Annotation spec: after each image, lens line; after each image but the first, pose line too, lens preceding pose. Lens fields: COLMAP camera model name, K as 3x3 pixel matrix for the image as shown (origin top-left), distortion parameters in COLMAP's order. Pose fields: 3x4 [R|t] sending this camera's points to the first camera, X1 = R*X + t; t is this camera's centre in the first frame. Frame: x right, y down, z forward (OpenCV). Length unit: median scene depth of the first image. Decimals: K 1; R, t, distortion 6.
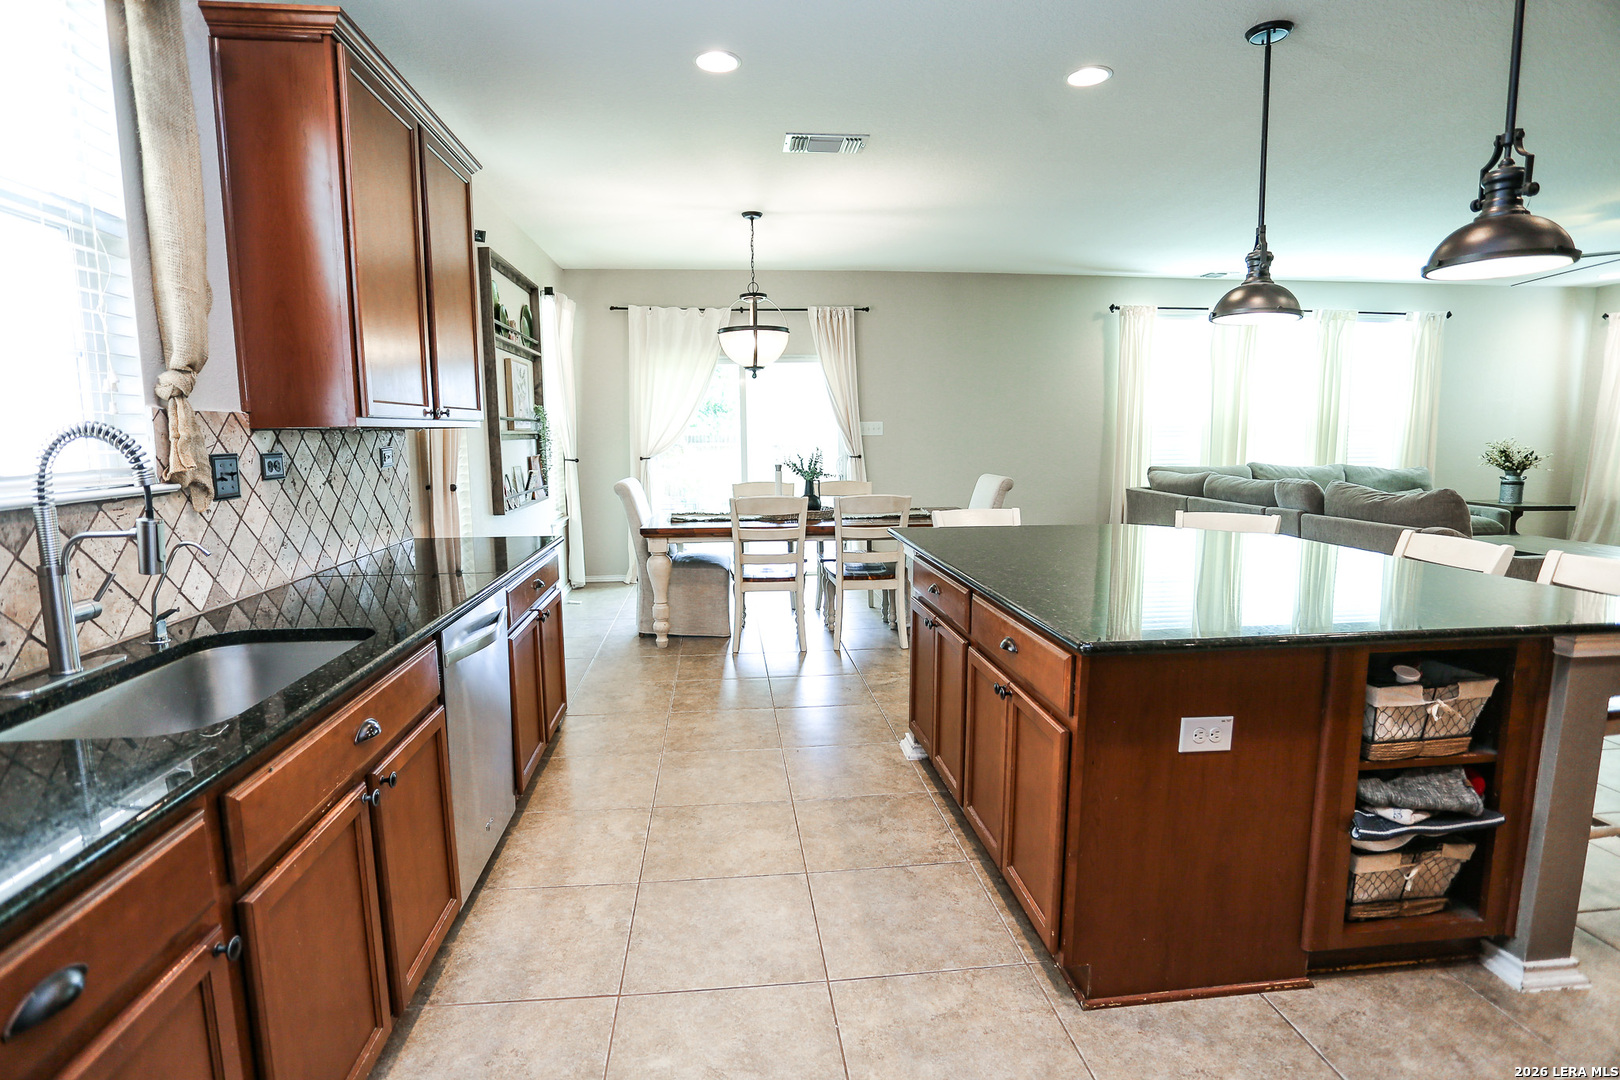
lens RADIAL K [[816.4, 0, 810.0], [0, 816.4, 540.0], [0, 0, 1]] dist [-0.066689, 0.030309]
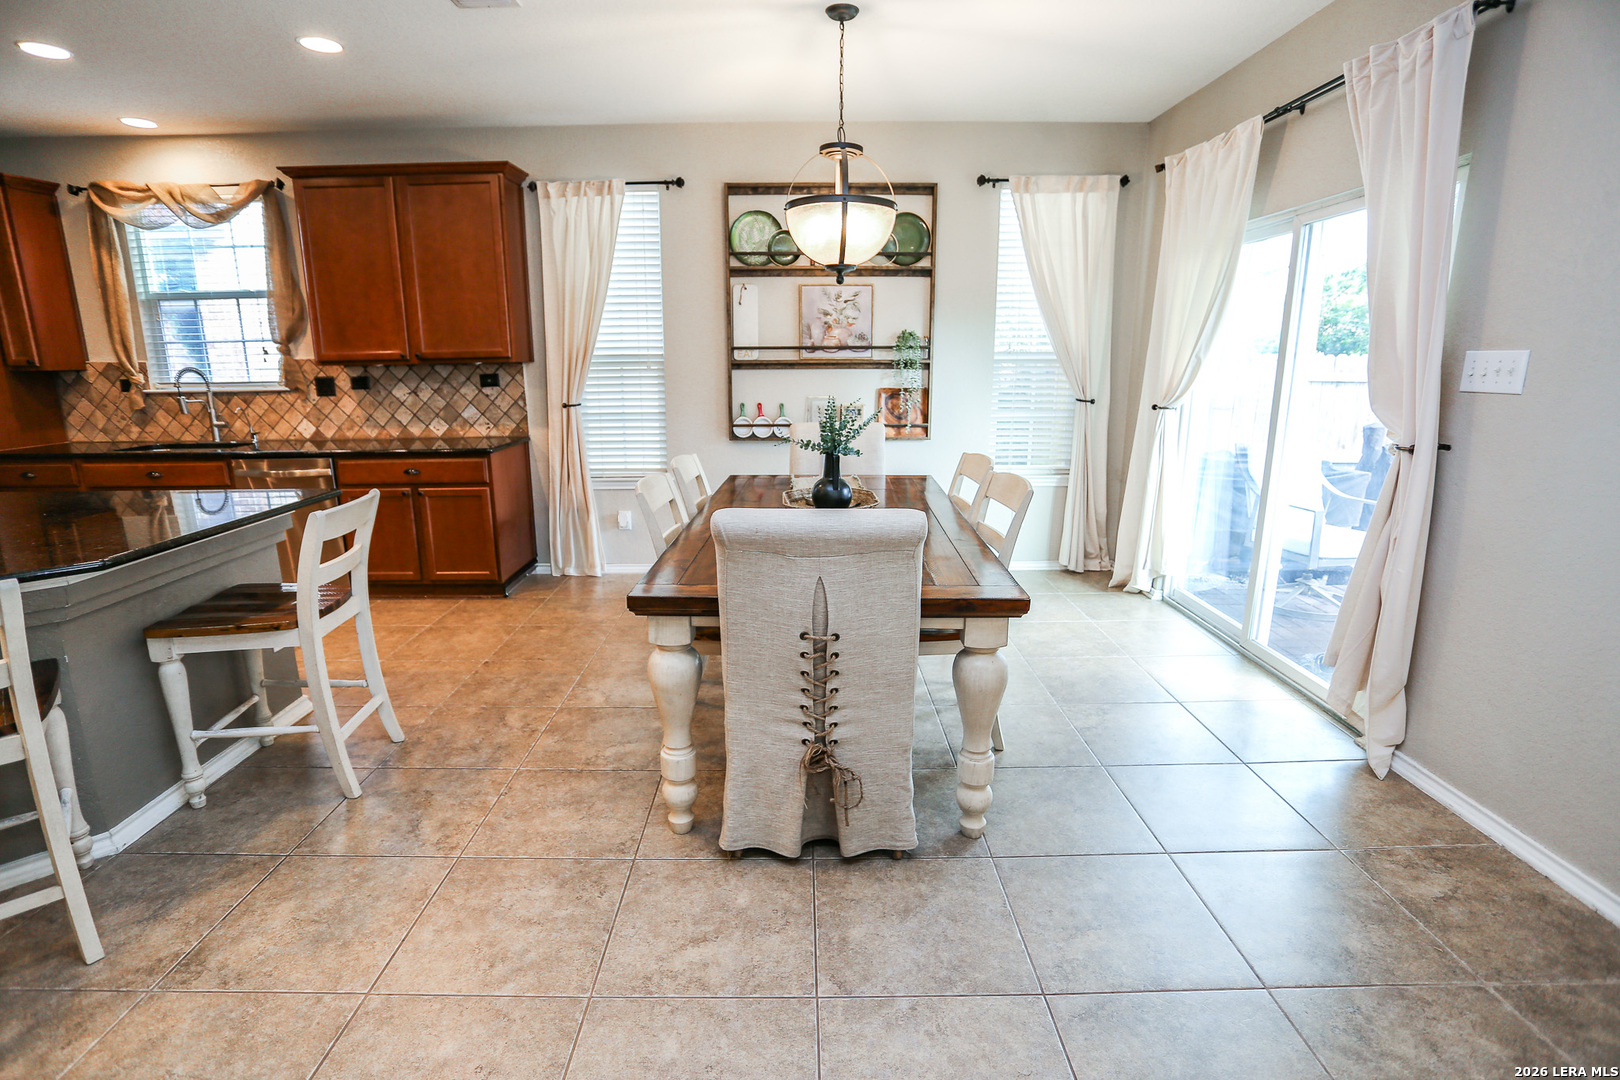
lens RADIAL K [[795.2, 0, 800.4], [0, 795.2, 543.5], [0, 0, 1]] dist [-0.080888, 0.038999]
pose [[-0.103176, 0.238895, -0.965548, 0.748726], [-0.127224, 0.959586, 0.251015, -0.199760], [0.986493, 0.148740, -0.068613, 1.344606]]
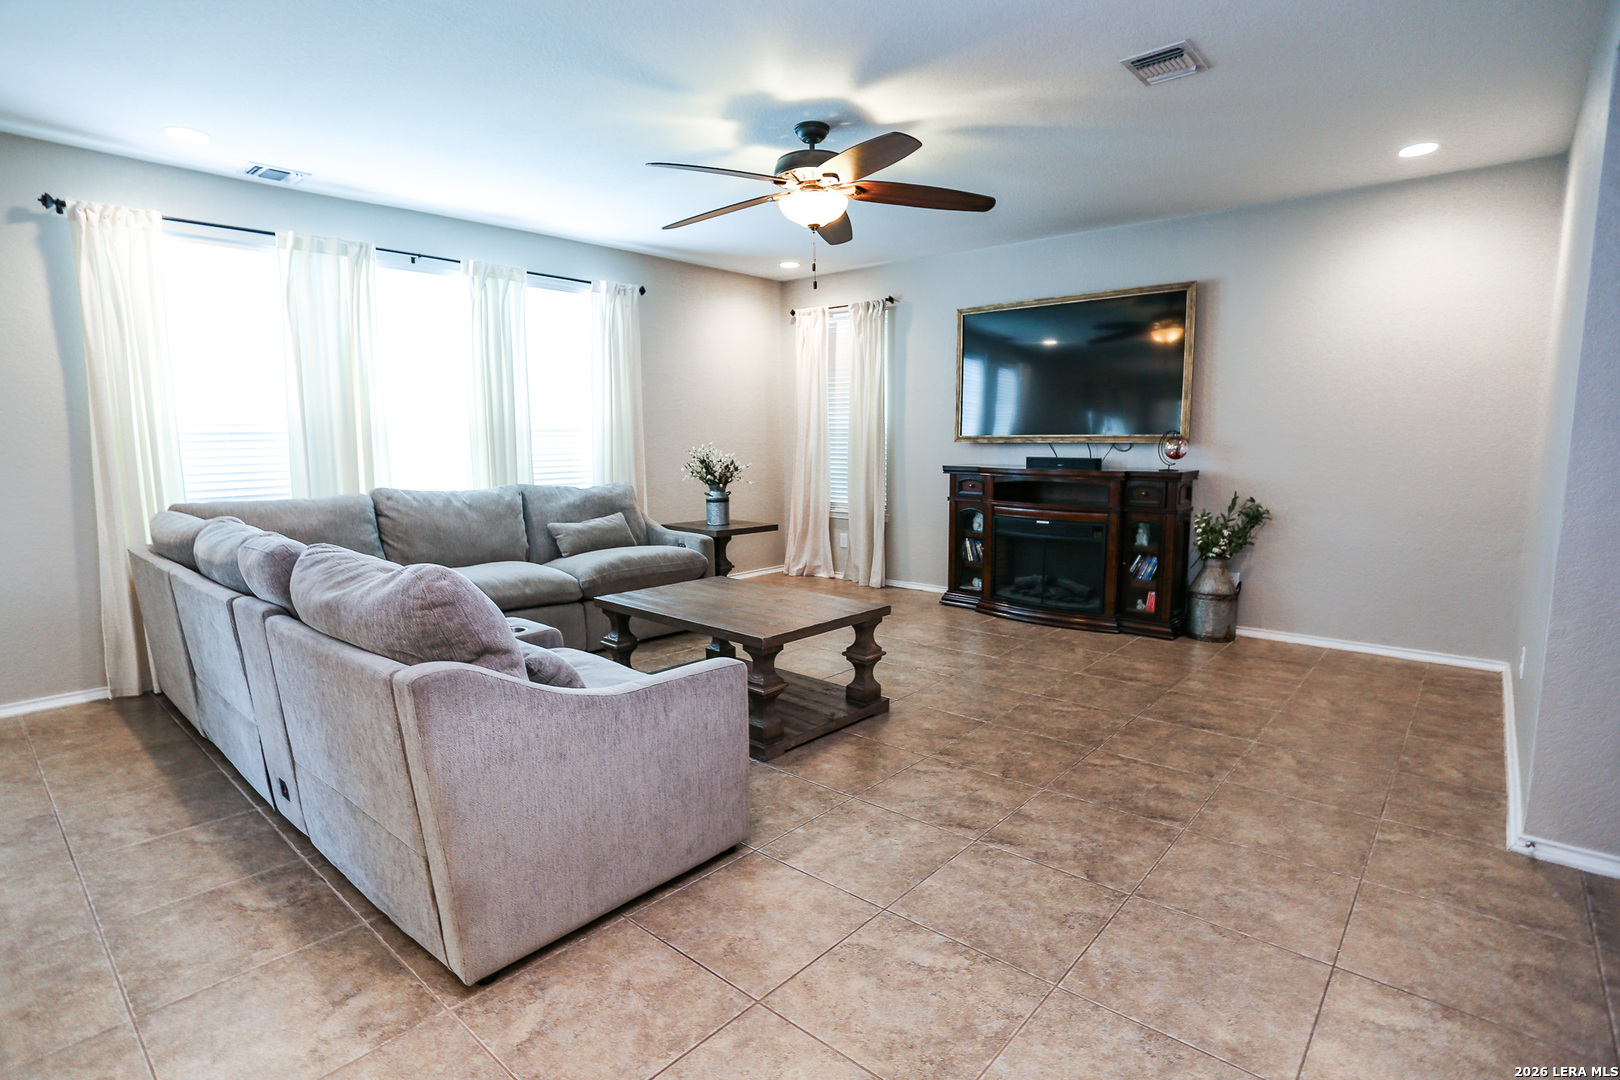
lens RADIAL K [[808.6, 0, 798.3], [0, 808.6, 543.4], [0, 0, 1]] dist [-0.077676, 0.035098]
pose [[0.737438, -0.084376, 0.670124, 0.678110], [0.089125, 0.995647, 0.027286, -0.074320], [-0.669509, 0.039603, 0.741747, 0.574839]]
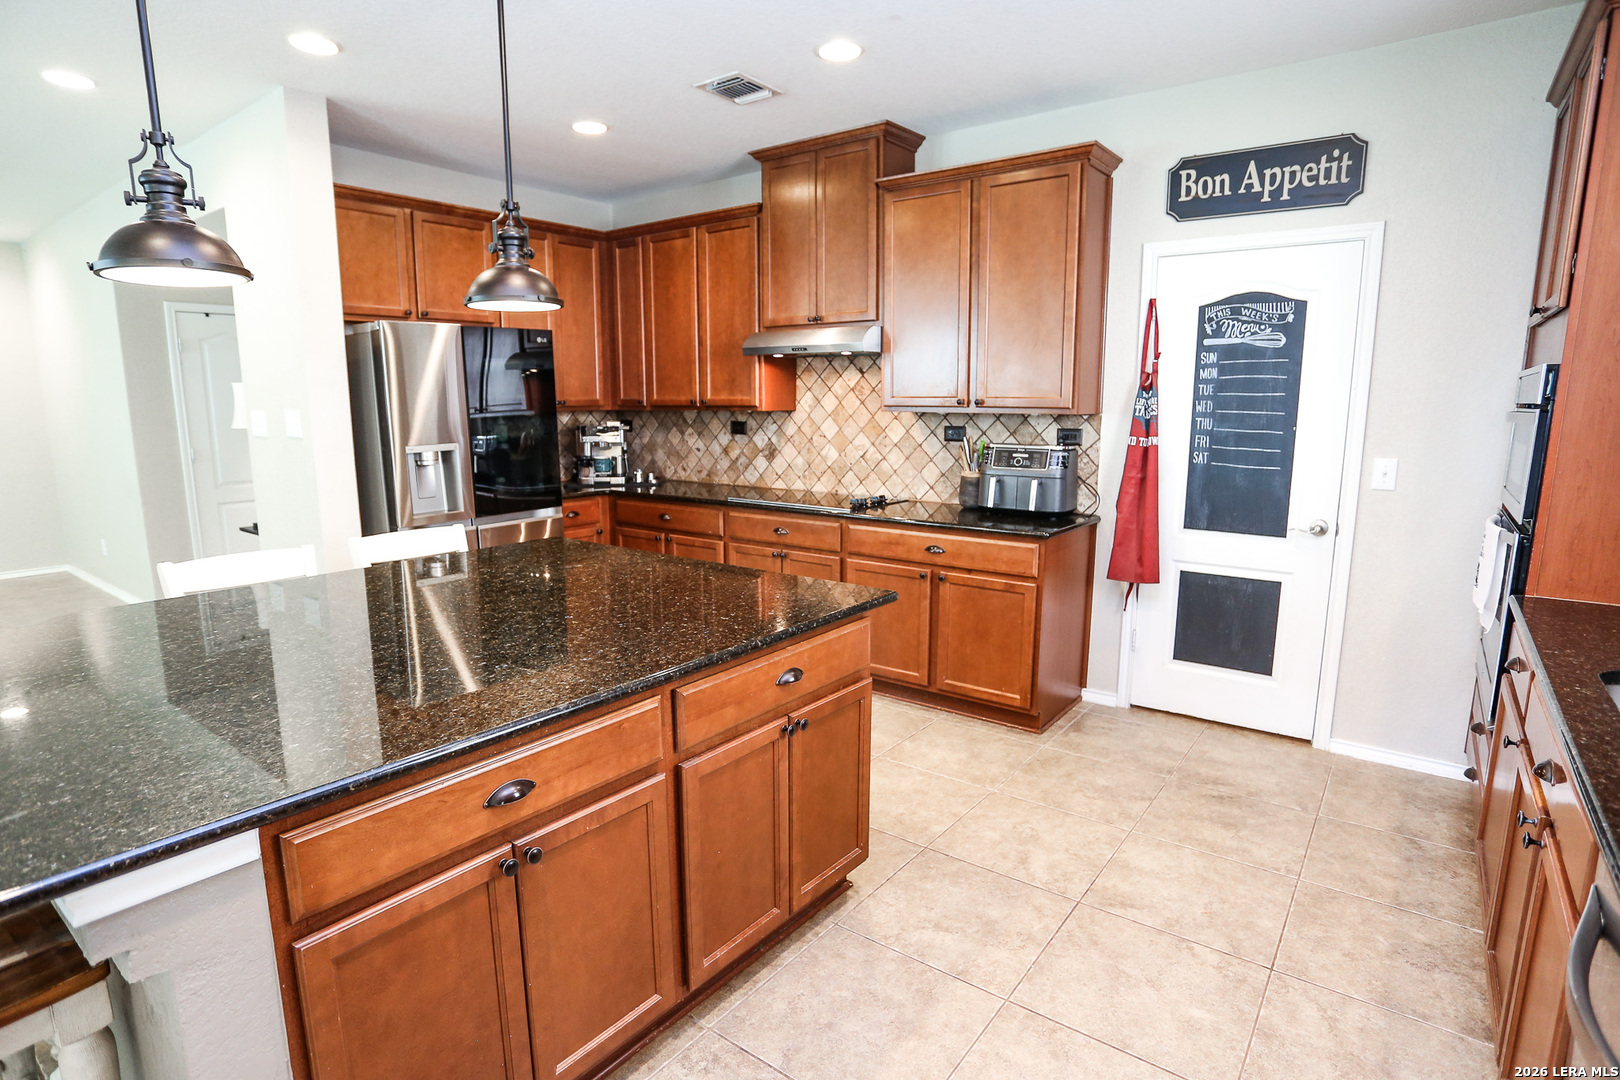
lens RADIAL K [[836.6, 0, 796.2], [0, 836.6, 541.9], [0, 0, 1]] dist [-0.081085, 0.039029]
pose [[-0.725830, -0.108020, 0.679340, -0.194075], [0.099897, 0.960570, 0.259471, -0.132240], [-0.680582, 0.256196, -0.686420, 0.811884]]
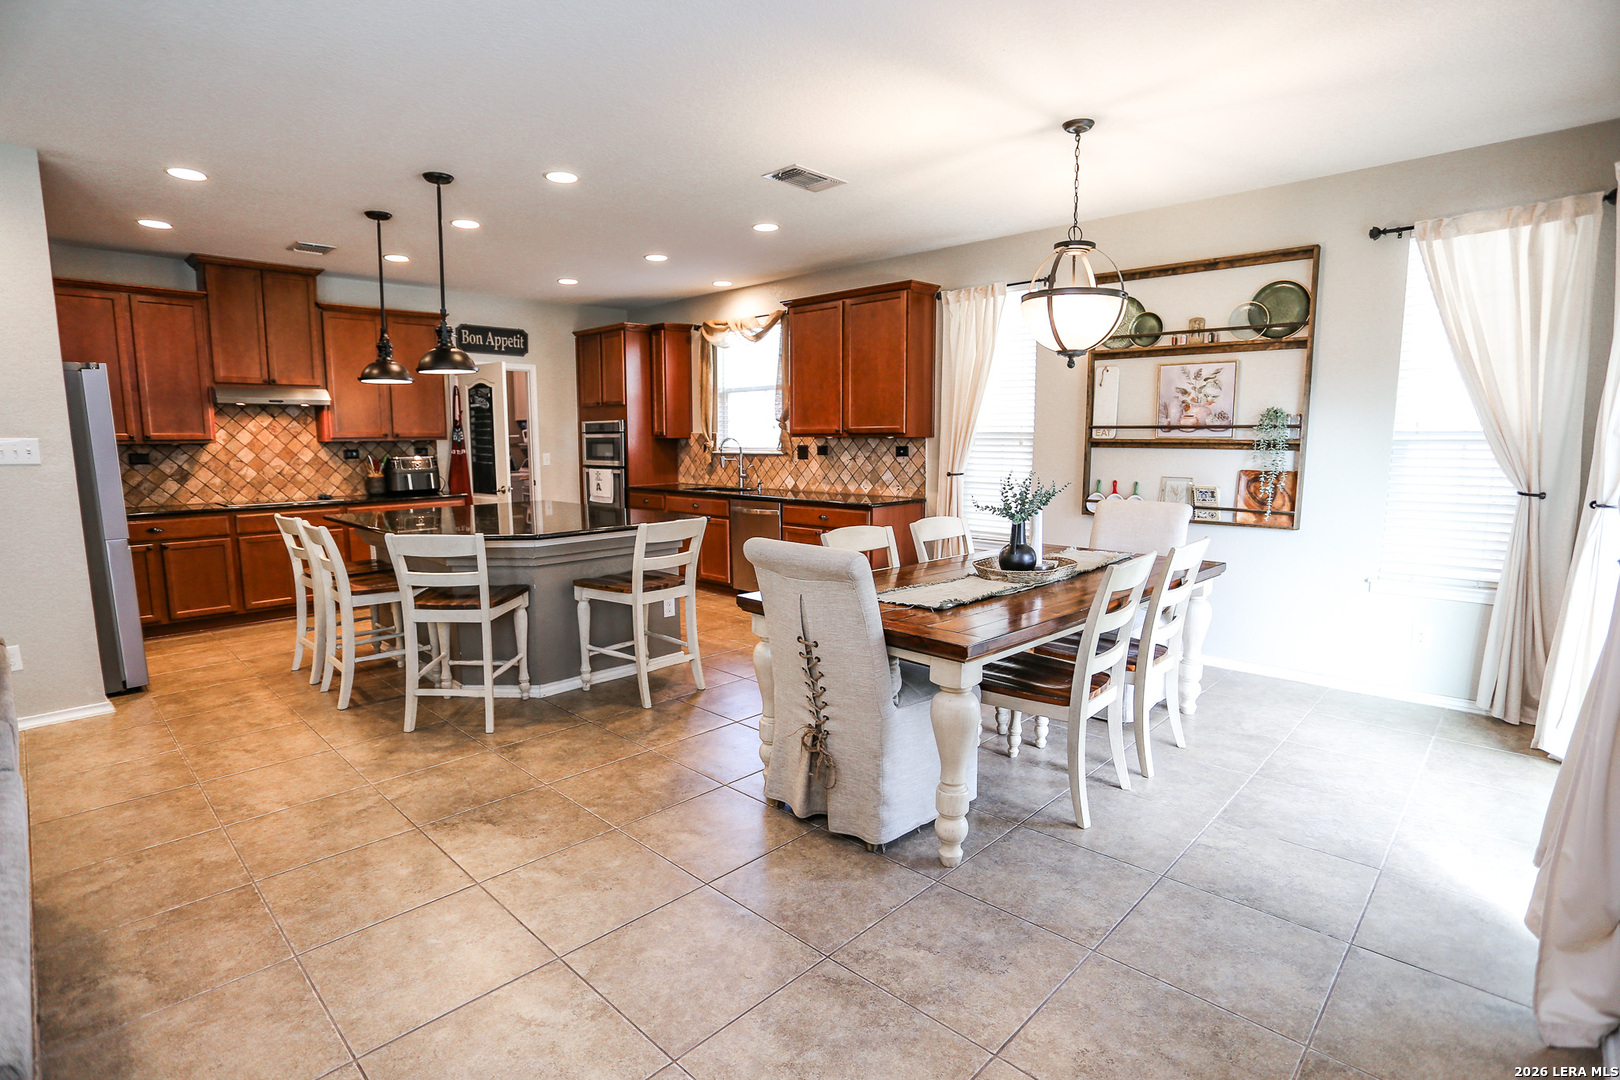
lens RADIAL K [[795.2, 0, 800.4], [0, 795.2, 543.5], [0, 0, 1]] dist [-0.080888, 0.038999]
pose [[-0.767468, 0.096633, -0.633762, 0.696015], [-0.075932, 0.967914, 0.239535, -0.253151], [0.636574, 0.231958, -0.735506, 1.770691]]
